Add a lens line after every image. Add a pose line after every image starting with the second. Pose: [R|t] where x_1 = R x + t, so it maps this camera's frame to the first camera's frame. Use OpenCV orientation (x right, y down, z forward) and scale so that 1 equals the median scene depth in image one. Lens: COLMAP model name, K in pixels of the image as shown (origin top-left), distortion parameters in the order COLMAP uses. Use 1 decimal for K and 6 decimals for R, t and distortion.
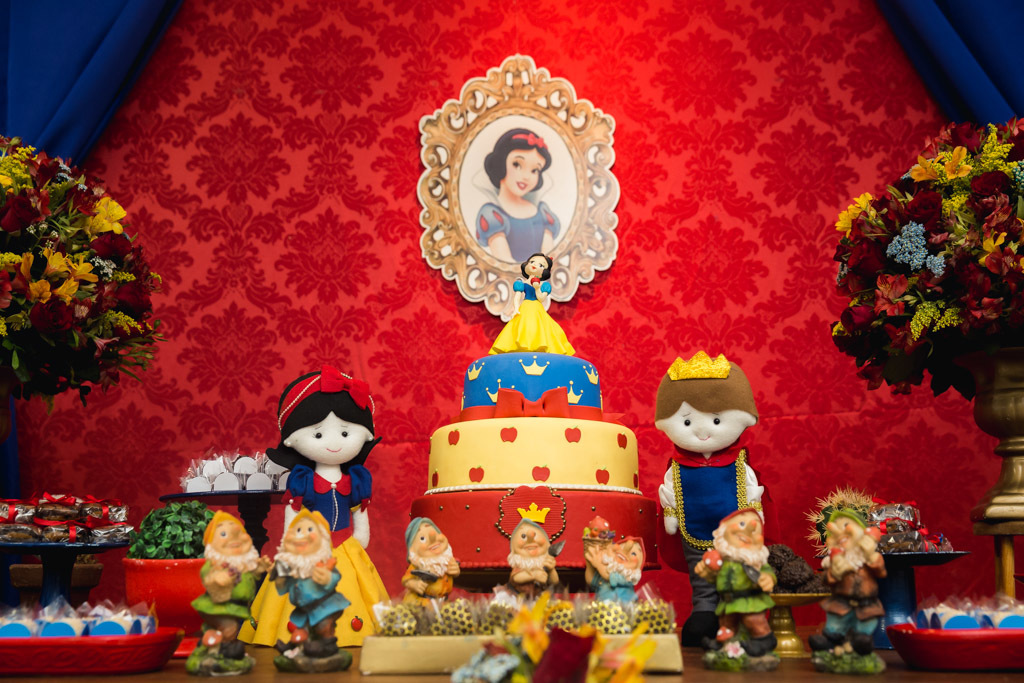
lens RADIAL K [[1207.4, 0, 512.0], [0, 1207.4, 341.5], [0, 0, 1]] dist [0.016598, 0.040301]
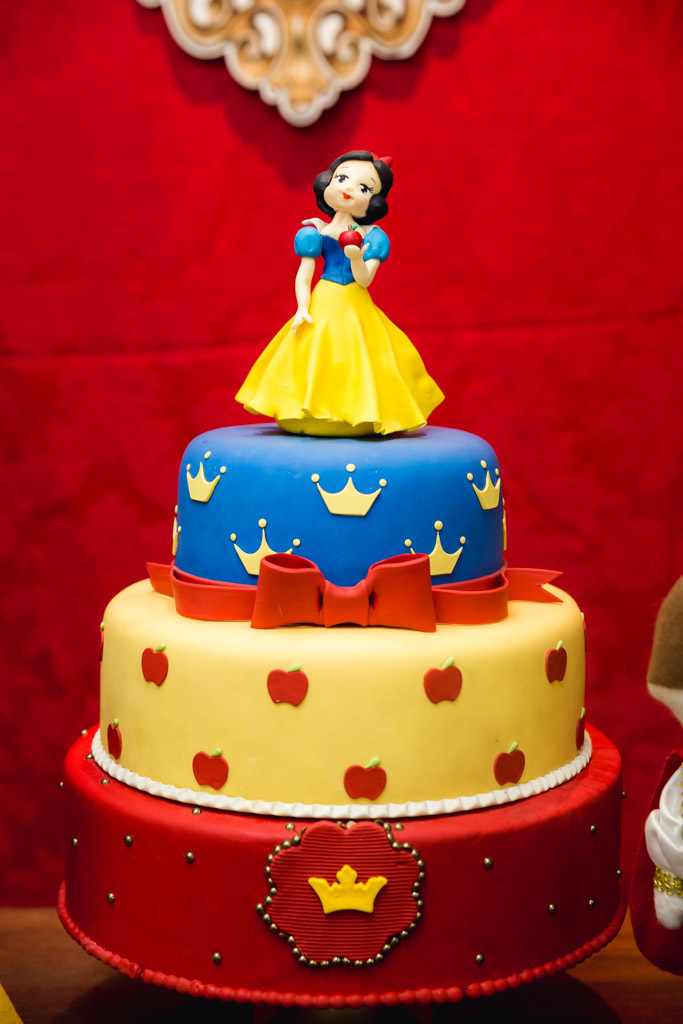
lens RADIAL K [[1905.9, 0, 341.5], [0, 1905.9, 512.0], [0, 0, 1]] dist [0.004333, 0.178735]
pose [[0.999464, -0.002608, 0.032625, -0.005326], [-0.008835, 0.938311, 0.345681, -0.209468], [-0.031514, -0.345784, 0.937785, 0.424097]]
